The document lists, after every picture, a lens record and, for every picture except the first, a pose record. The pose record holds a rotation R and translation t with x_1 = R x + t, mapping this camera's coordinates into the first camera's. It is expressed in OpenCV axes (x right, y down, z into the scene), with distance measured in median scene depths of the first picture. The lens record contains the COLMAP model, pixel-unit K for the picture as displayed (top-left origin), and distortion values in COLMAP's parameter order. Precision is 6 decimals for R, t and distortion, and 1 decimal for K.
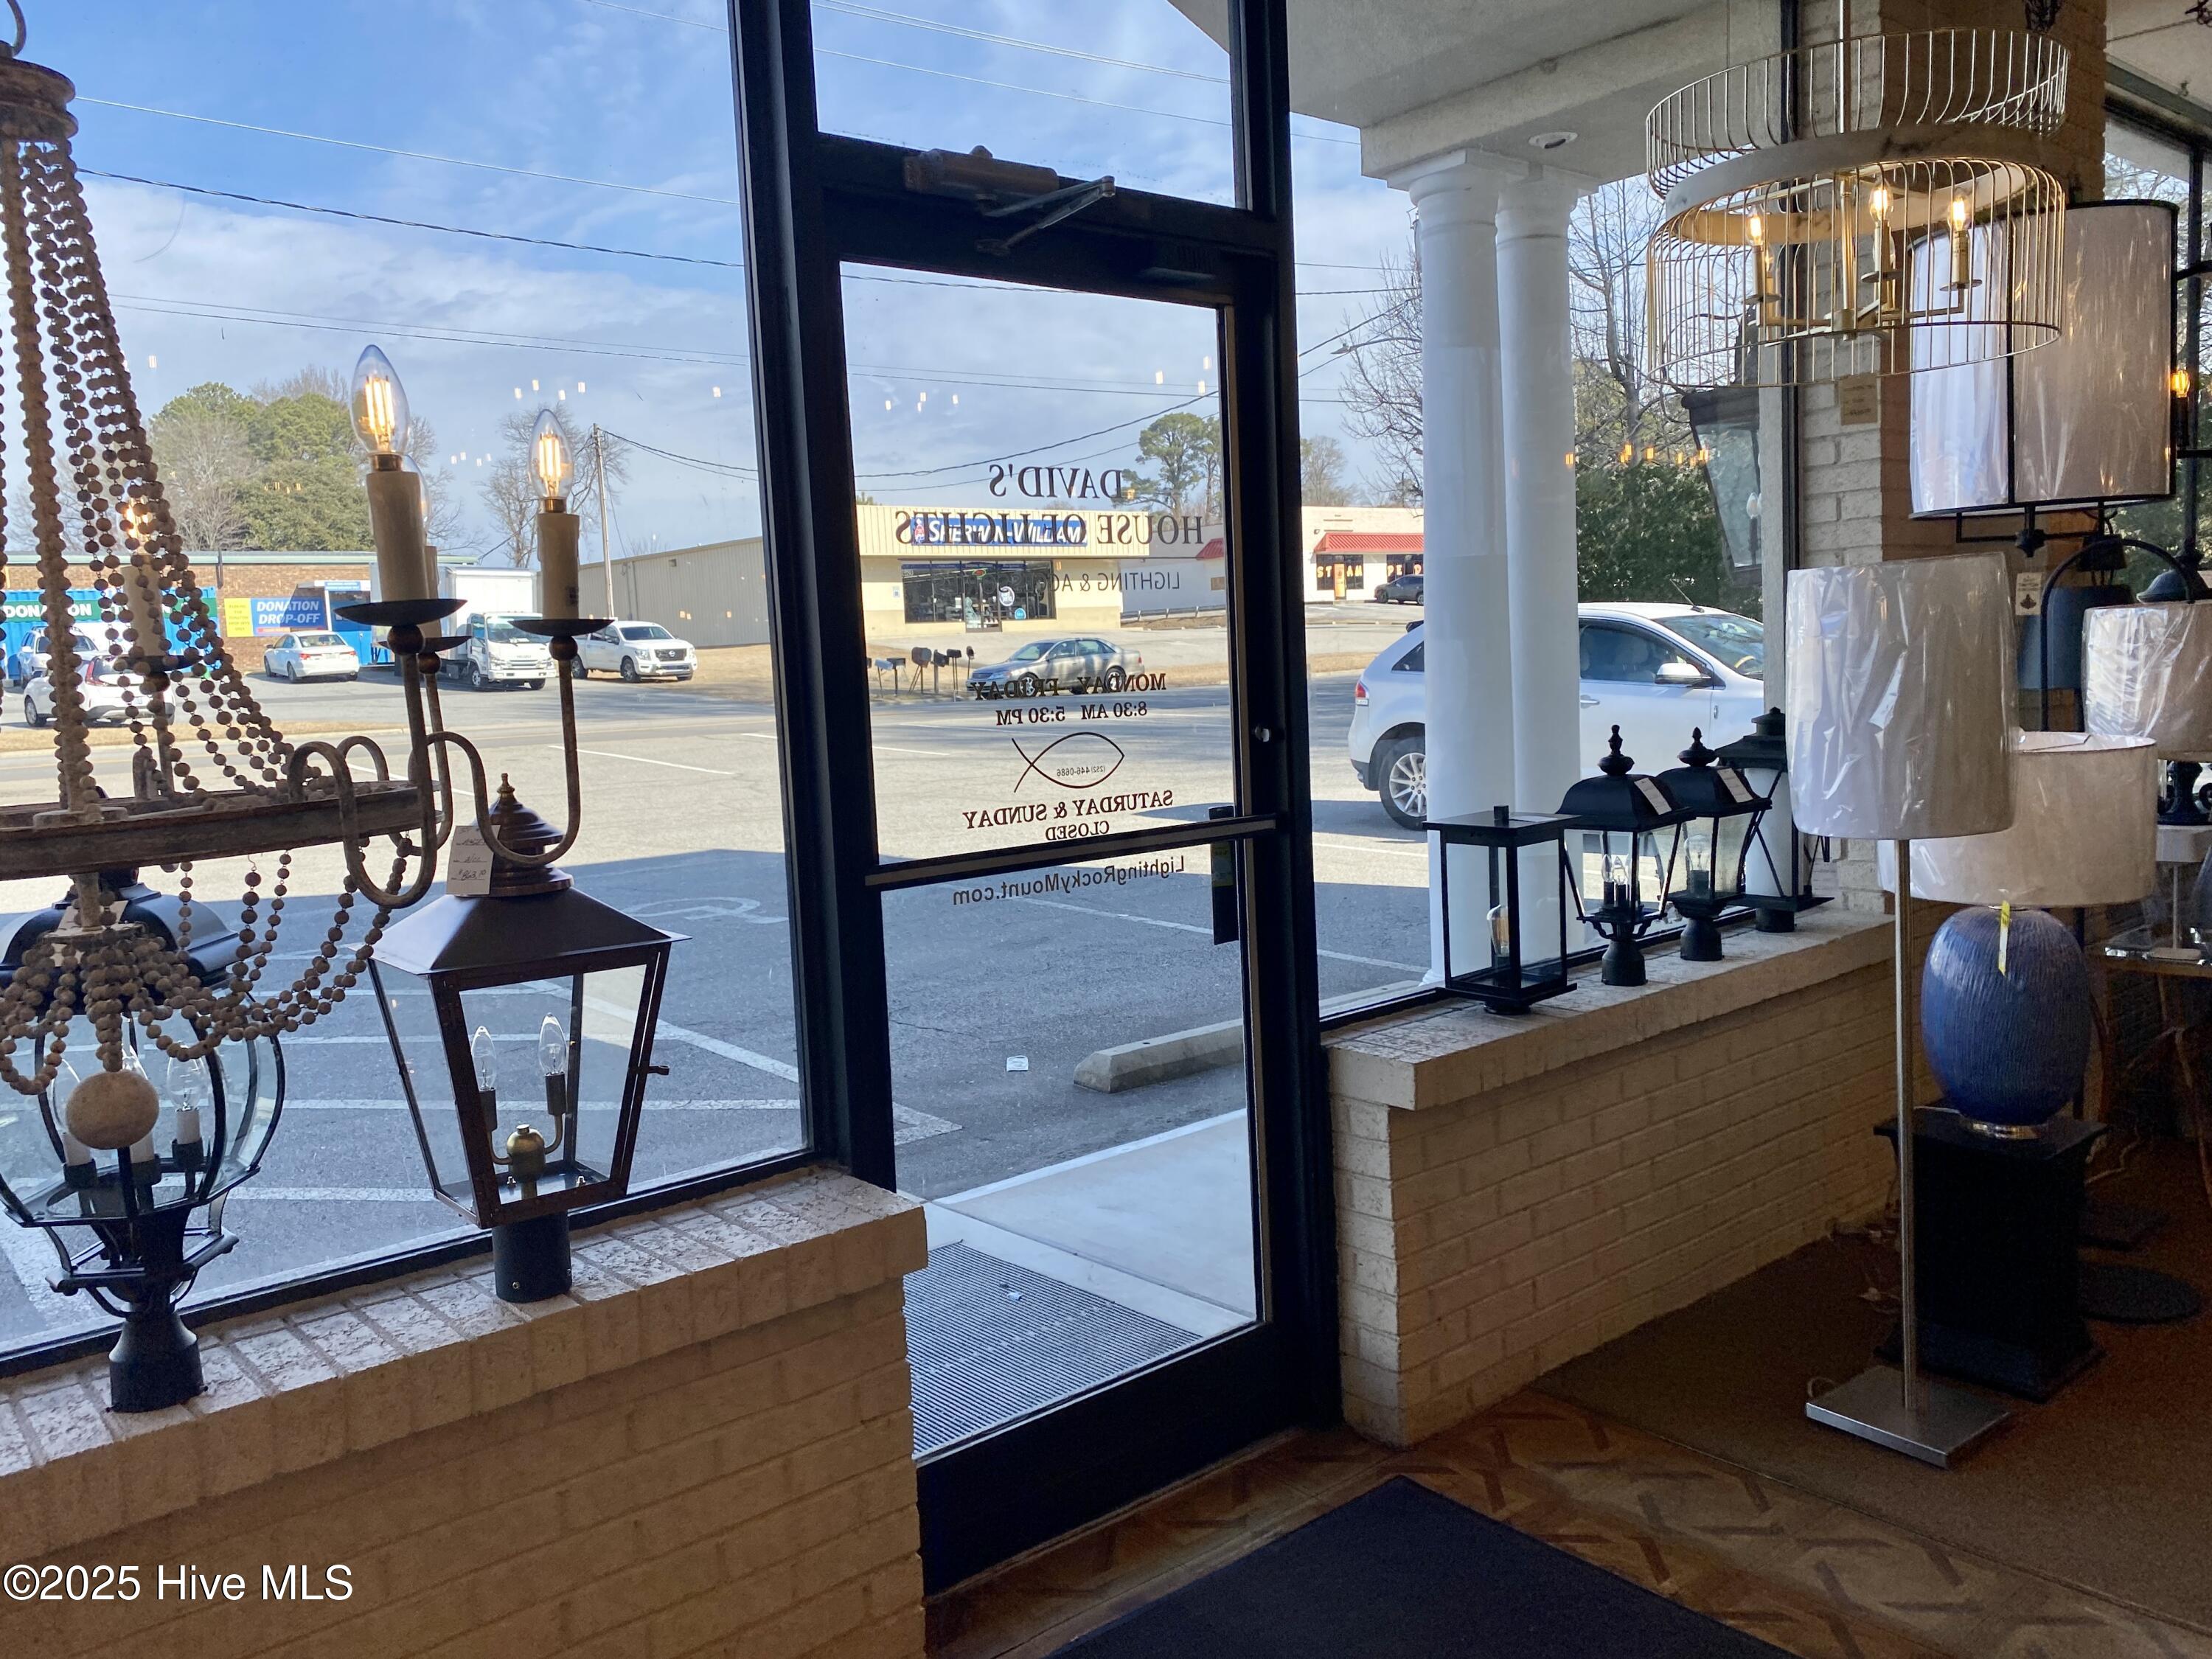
lens RADIAL K [[1708.2, 0, 1106.0], [0, 1708.2, 820.4], [0, 0, 1]] dist [0.039305, -0.009301]
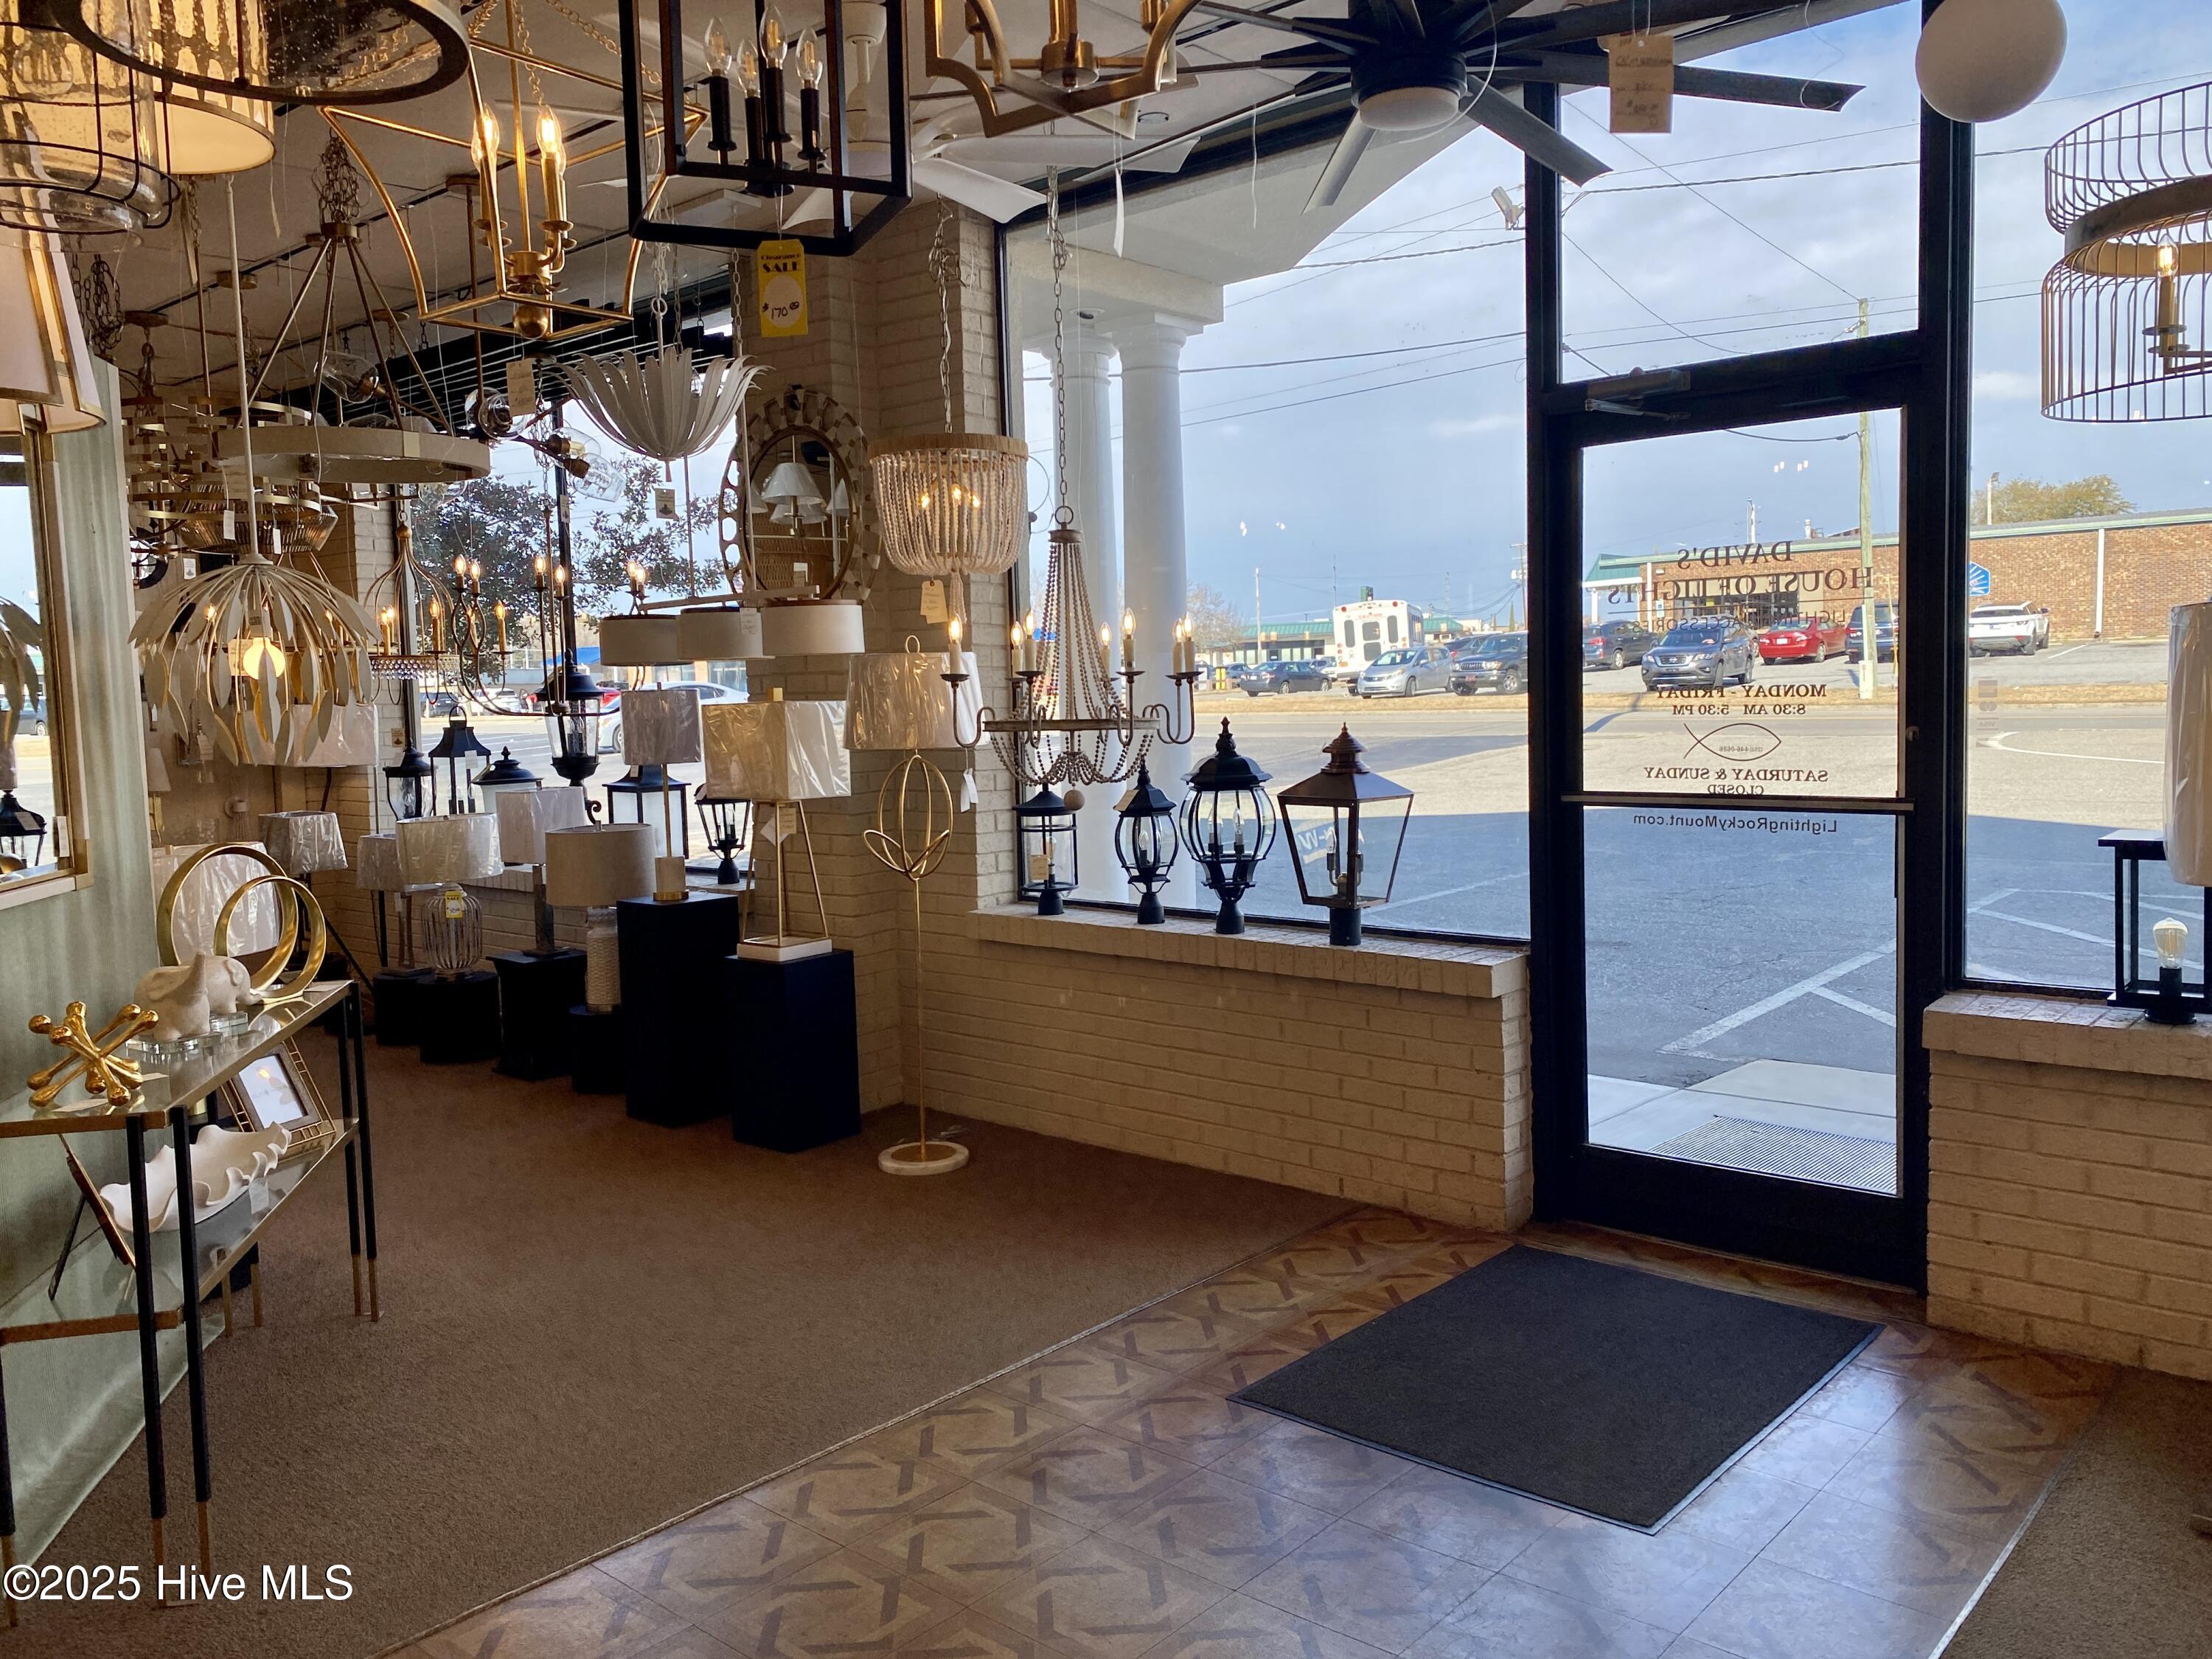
lens RADIAL K [[1708.2, 0, 1107.3], [0, 1708.2, 825.1], [0, 0, 1]] dist [0.039305, -0.009301]
pose [[0.154170, 0.125226, -0.980077, 1.376167], [-0.074822, 0.990567, 0.114796, -0.094365], [0.985207, 0.055633, 0.162086, 0.223565]]
